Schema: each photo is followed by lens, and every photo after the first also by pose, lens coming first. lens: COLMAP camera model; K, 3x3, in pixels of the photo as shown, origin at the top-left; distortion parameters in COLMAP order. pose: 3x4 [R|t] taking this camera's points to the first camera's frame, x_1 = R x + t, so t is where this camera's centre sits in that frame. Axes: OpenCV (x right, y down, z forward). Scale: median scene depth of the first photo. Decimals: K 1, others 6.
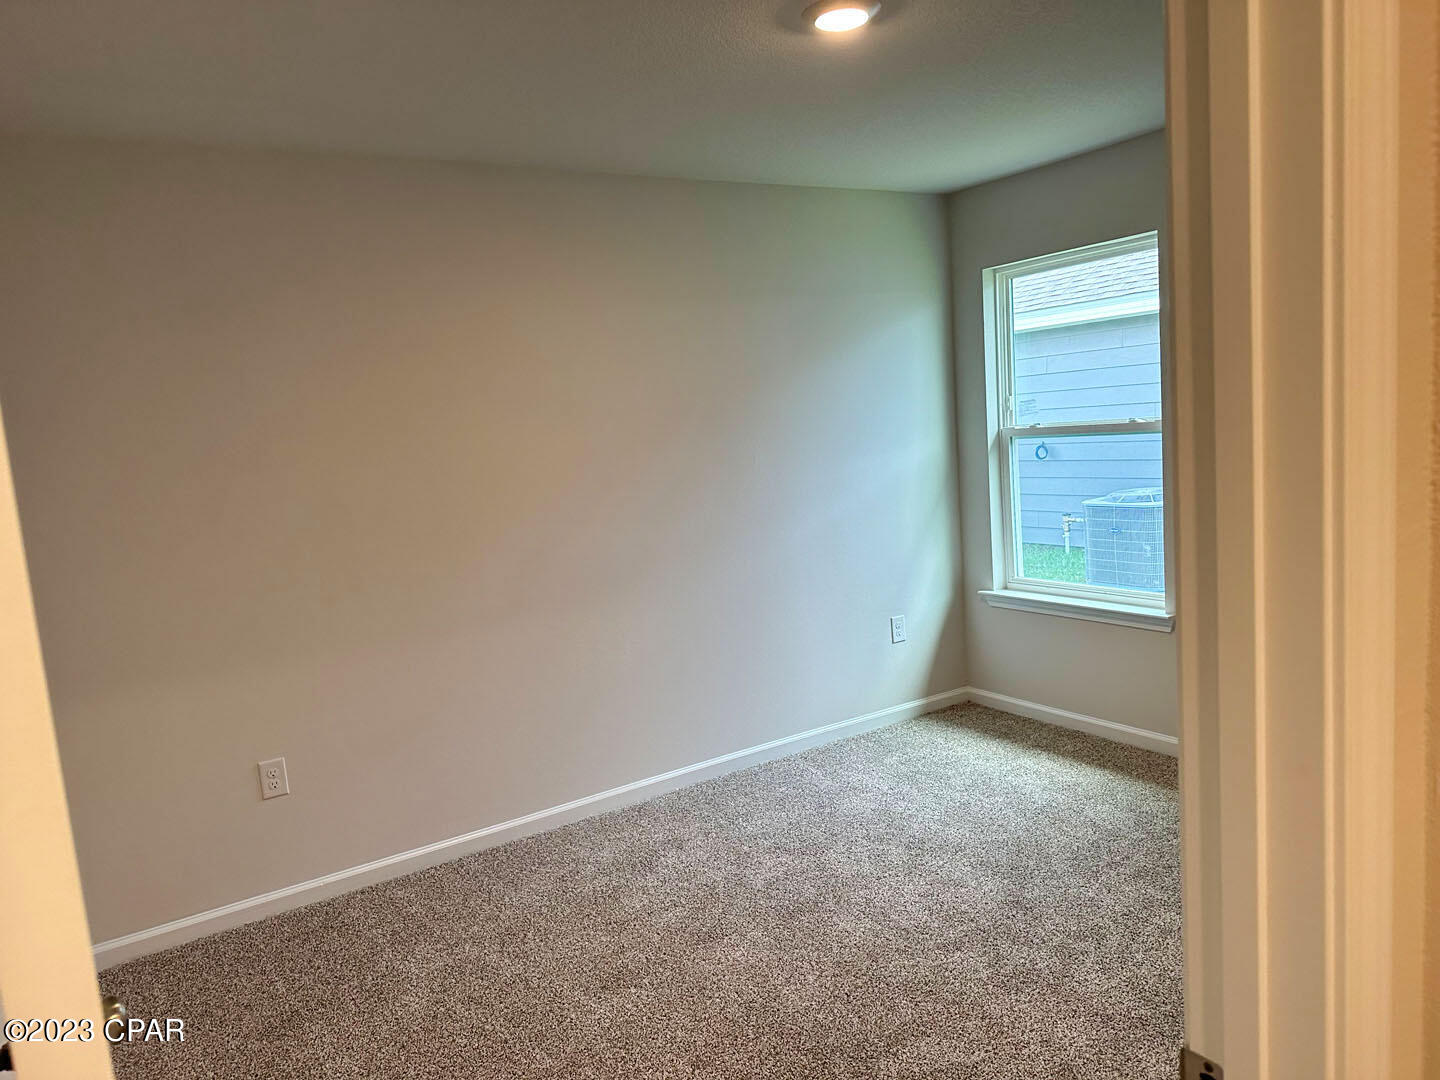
lens RADIAL K [[1006.2, 0, 720.0], [0, 1006.2, 540.0], [0, 0, 1]] dist [0.043459, -0.003272]
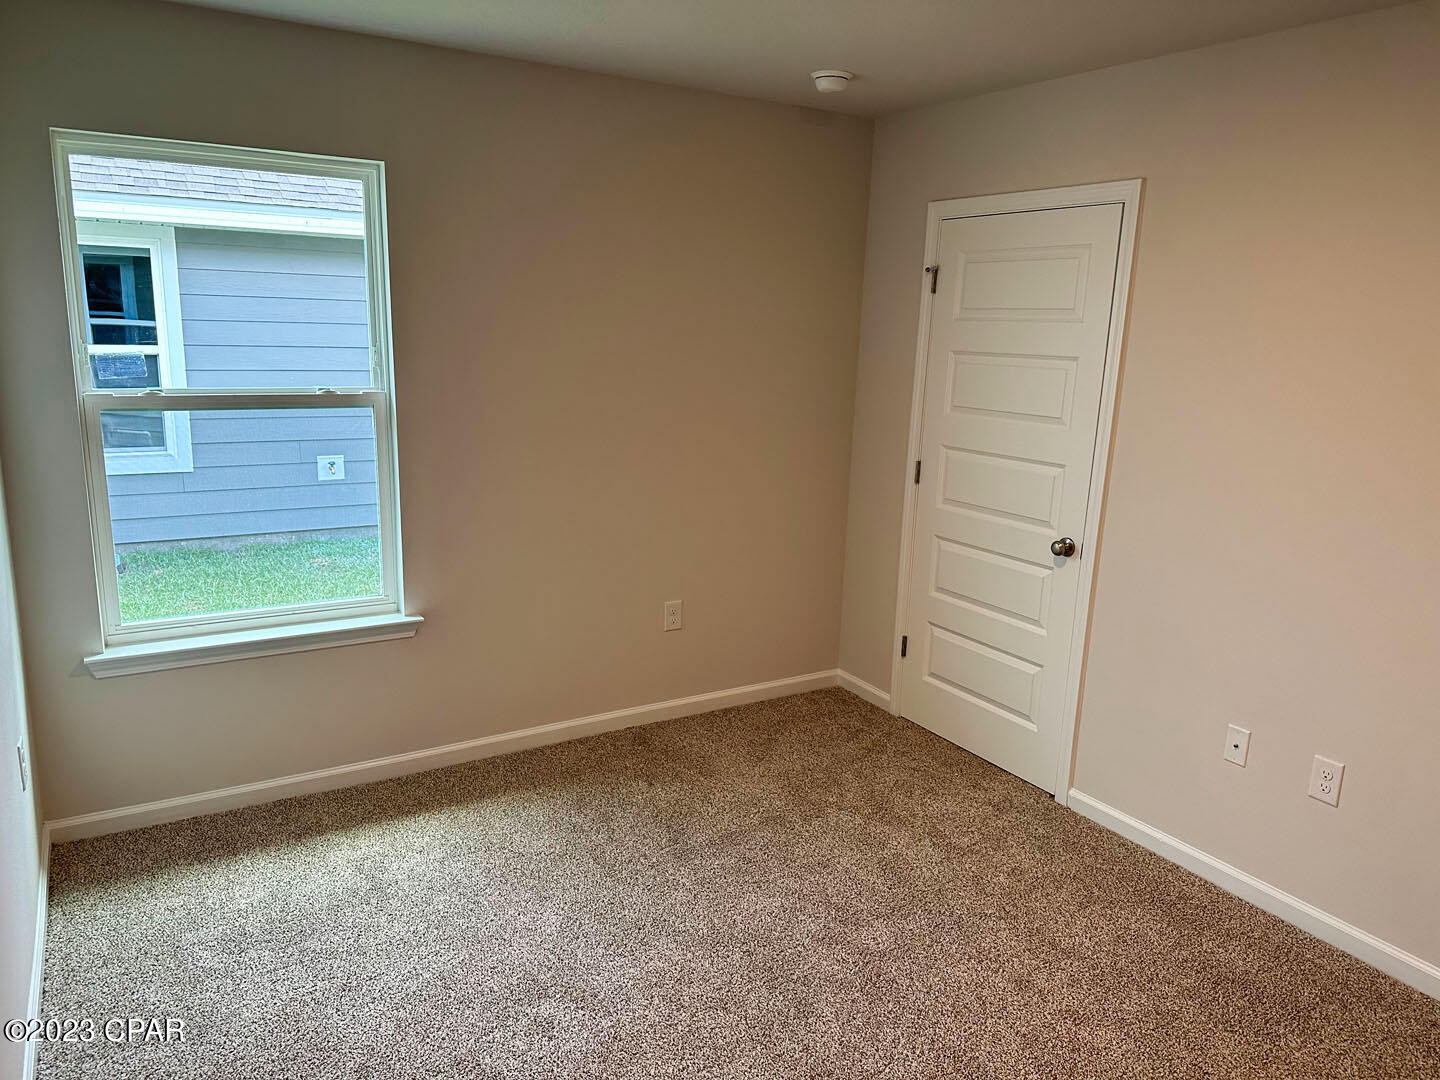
lens RADIAL K [[1006.2, 0, 720.0], [0, 1006.2, 540.0], [0, 0, 1]] dist [0.043459, -0.003272]
pose [[0.036917, -0.129498, 0.990892, -0.388577], [0.090477, 0.987929, 0.125740, -0.074666], [-0.995214, 0.085011, 0.048188, 0.663014]]
